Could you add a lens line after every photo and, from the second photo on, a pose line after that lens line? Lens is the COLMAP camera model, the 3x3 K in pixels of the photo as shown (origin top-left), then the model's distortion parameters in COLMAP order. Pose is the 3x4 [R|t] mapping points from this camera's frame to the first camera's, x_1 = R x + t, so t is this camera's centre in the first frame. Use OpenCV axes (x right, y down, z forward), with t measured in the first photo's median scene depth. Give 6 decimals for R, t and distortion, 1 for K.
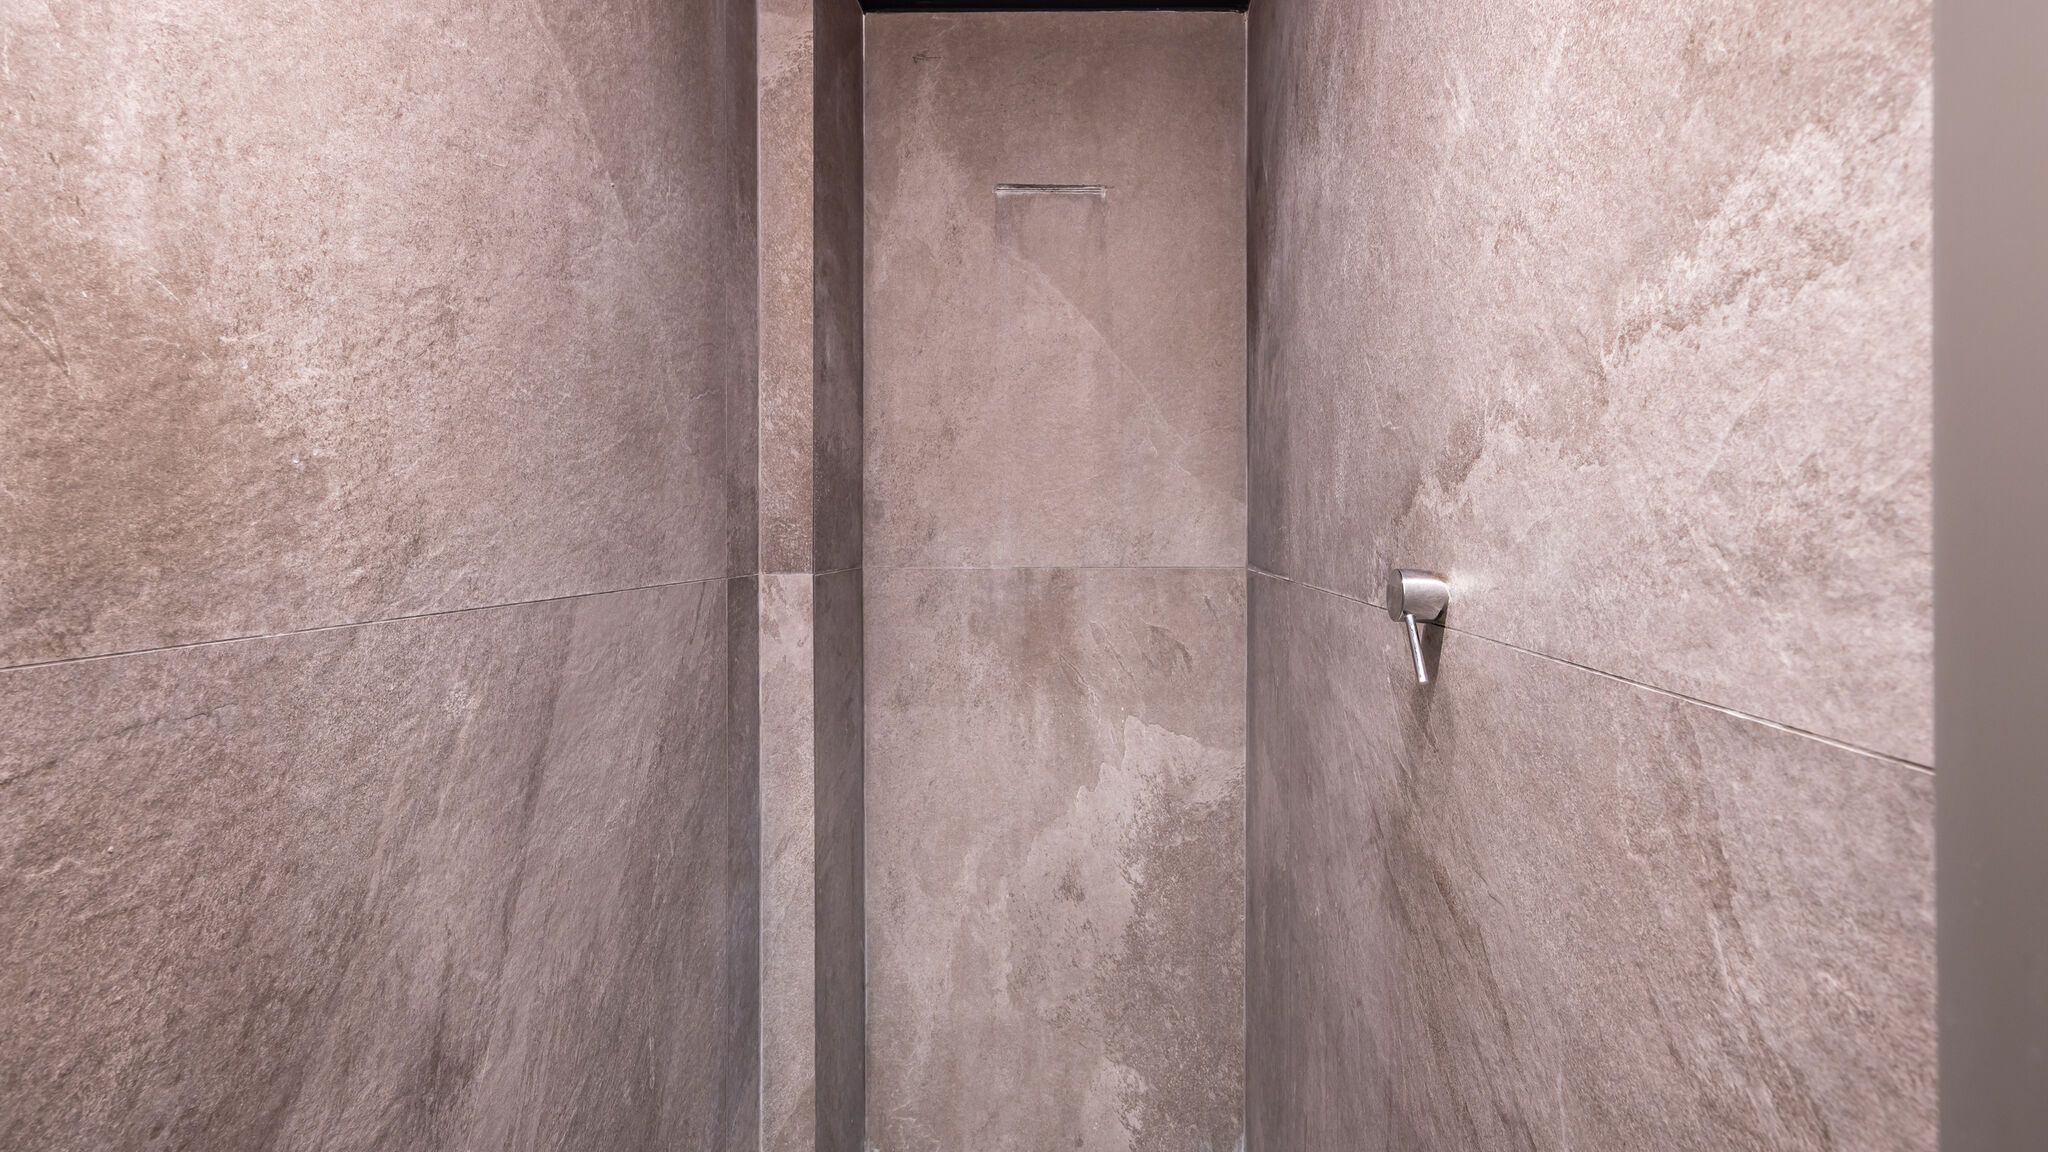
lens RADIAL K [[765.3, 0, 1028.7], [0, 765.3, 513.5], [0, 0, 1]] dist [0.015828, -0.000136]
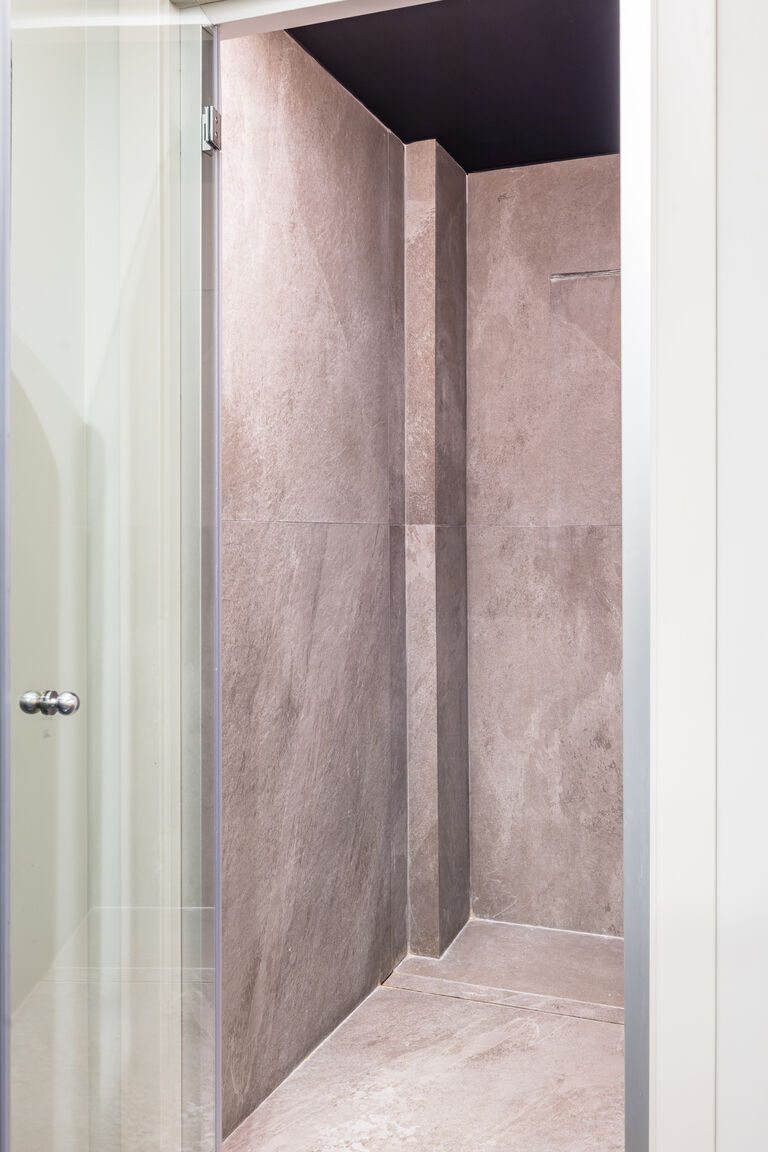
lens RADIAL K [[1121.5, 0, 384.0], [0, 1121.5, 576.0], [0, 0, 1]] dist [0.000393, 0.000155]
pose [[0.944959, 0.005372, -0.327145, 0.424286], [0.003033, 0.999678, 0.025175, 0.128037], [0.327175, -0.024782, 0.944639, -1.385706]]
